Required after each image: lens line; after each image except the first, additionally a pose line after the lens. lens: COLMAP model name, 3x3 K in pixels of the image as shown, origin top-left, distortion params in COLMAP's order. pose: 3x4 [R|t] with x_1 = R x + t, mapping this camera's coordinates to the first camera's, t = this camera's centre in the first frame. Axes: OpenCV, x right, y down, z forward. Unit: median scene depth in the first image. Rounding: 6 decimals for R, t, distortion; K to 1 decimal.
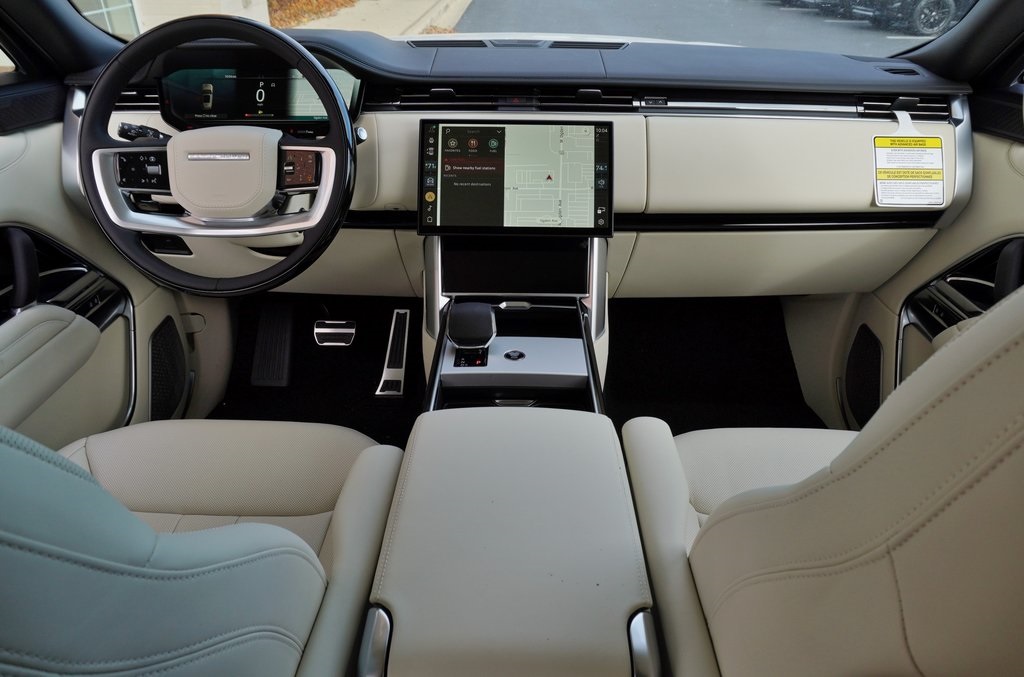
lens RADIAL K [[684.9, 0, 511.8], [0, 684.9, 339.4], [0, 0, 1]] dist [-0.040289, 0.033439]
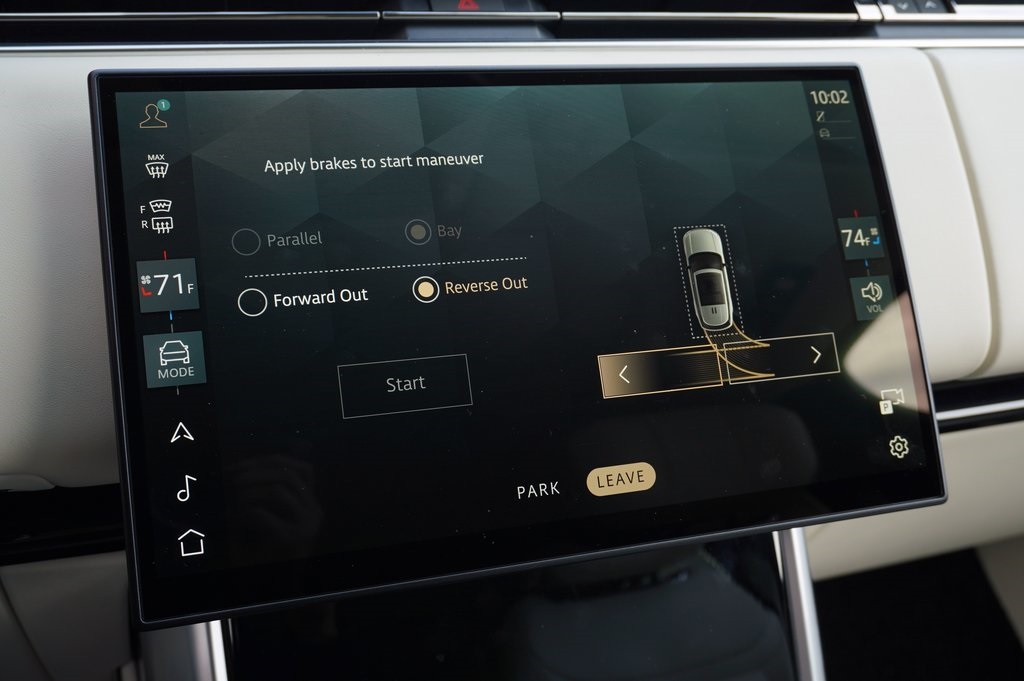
lens RADIAL K [[1078.4, 0, 509.2], [0, 1078.4, 341.6], [0, 0, 1]] dist [0.000141, 0.000000]
pose [[0.948177, -0.098391, 0.302126, -0.116758], [0.135457, 0.985284, -0.104240, -0.181296], [-0.287424, 0.139763, 0.947551, 0.635116]]
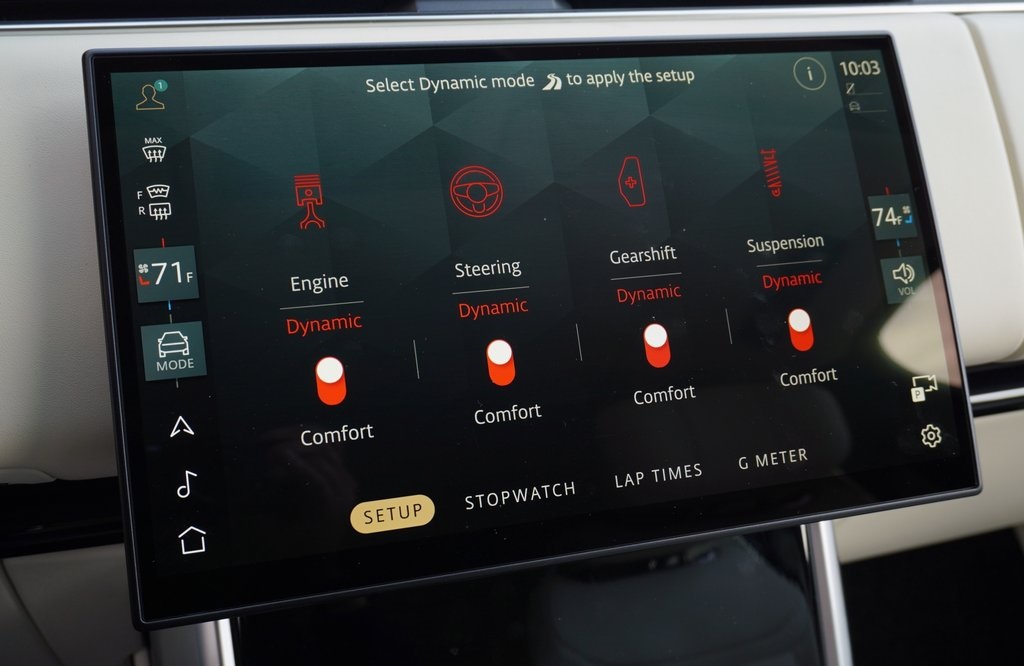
lens RADIAL K [[1077.3, 0, 506.2], [0, 1077.3, 336.1], [0, 0, 1]] dist [0.001612, 0.000000]
pose [[0.956252, -0.109203, 0.271398, -0.107042], [0.135963, 0.987333, -0.081781, -0.188787], [-0.259029, 0.115104, 0.958986, 0.646128]]
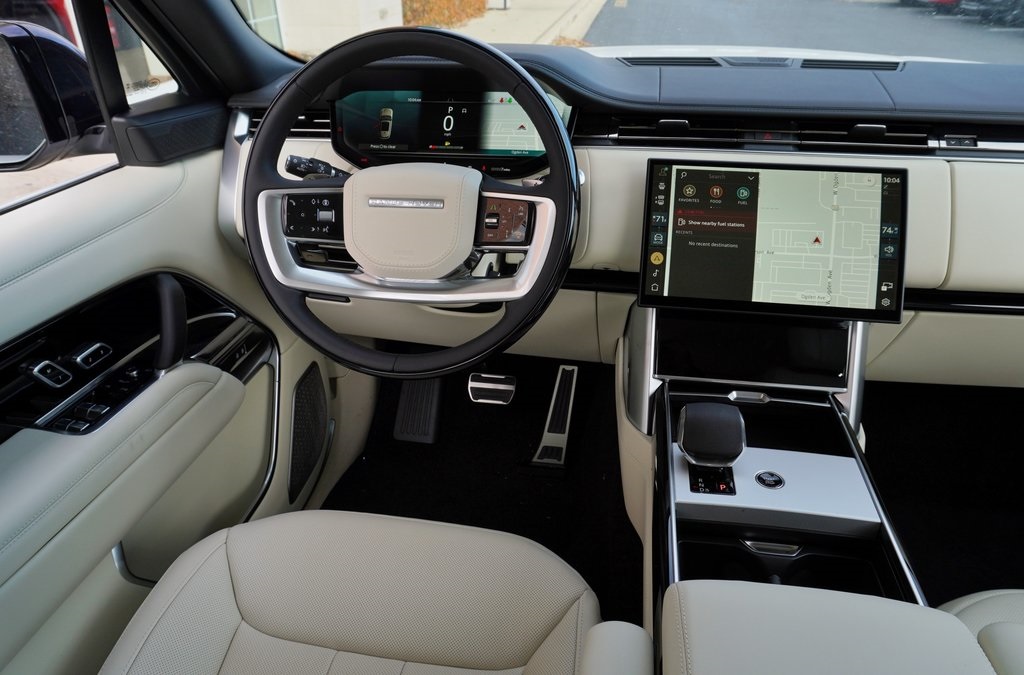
lens RADIAL K [[684.9, 0, 513.3], [0, 684.9, 340.1], [0, 0, 1]] dist [-0.040289, 0.033439]
pose [[0.987797, 0.060718, -0.143425, -0.157878], [-0.062363, 0.998029, -0.006996, -0.096017], [0.142717, 0.015855, 0.989637, 0.197198]]
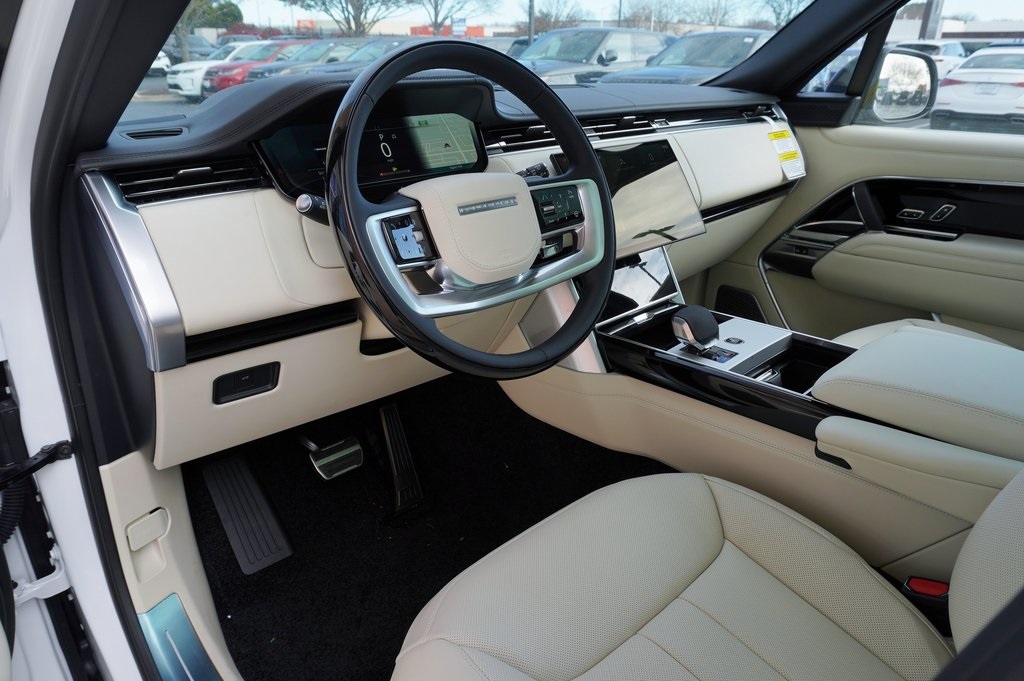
lens RADIAL K [[684.9, 0, 512.8], [0, 684.9, 340.3], [0, 0, 1]] dist [-0.040289, 0.033439]
pose [[0.717218, -0.278816, 0.638639, -0.840854], [0.359222, 0.933244, 0.004013, -0.097450], [-0.597125, 0.226535, 0.769496, 0.338451]]
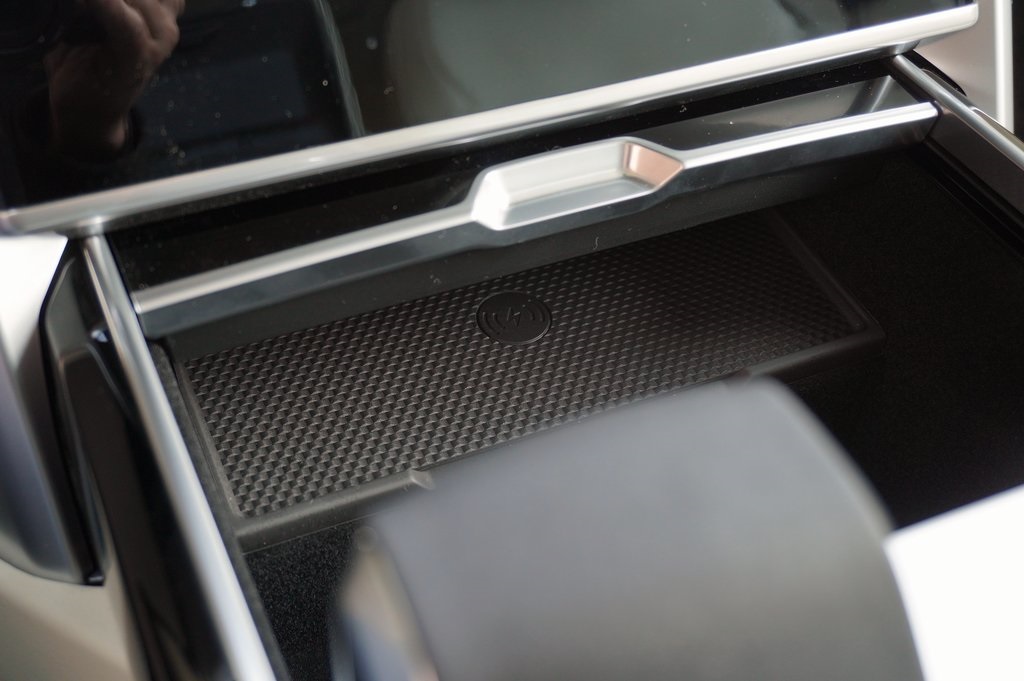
lens RADIAL K [[1296.0, 0, 514.9], [0, 1296.0, 339.2], [0, 0, 1]] dist [-0.024025, 0.000000]
pose [[0.900724, -0.261451, 0.346899, -0.107603], [0.161688, 0.942995, 0.290892, -0.101419], [-0.403178, -0.205924, 0.891652, 0.793550]]
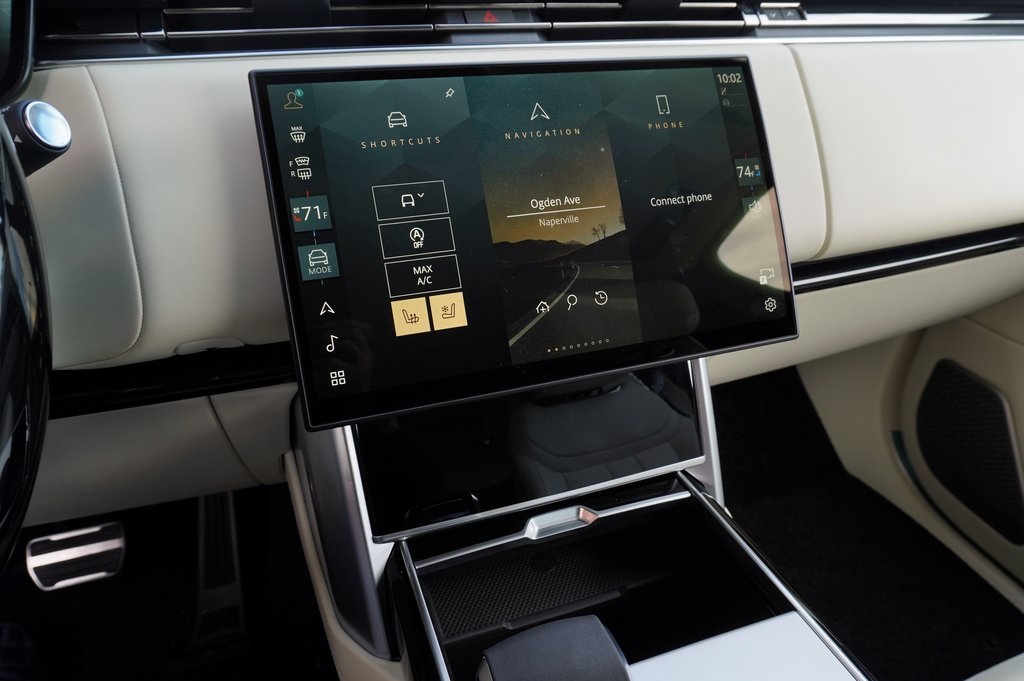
lens RADIAL K [[684.9, 0, 508.5], [0, 684.9, 341.3], [0, 0, 1]] dist [-0.040289, 0.033439]
pose [[0.937076, -0.167778, 0.306169, -0.135016], [0.163833, 0.985727, 0.038734, -0.184505], [-0.308298, 0.013864, 0.951189, 0.641274]]
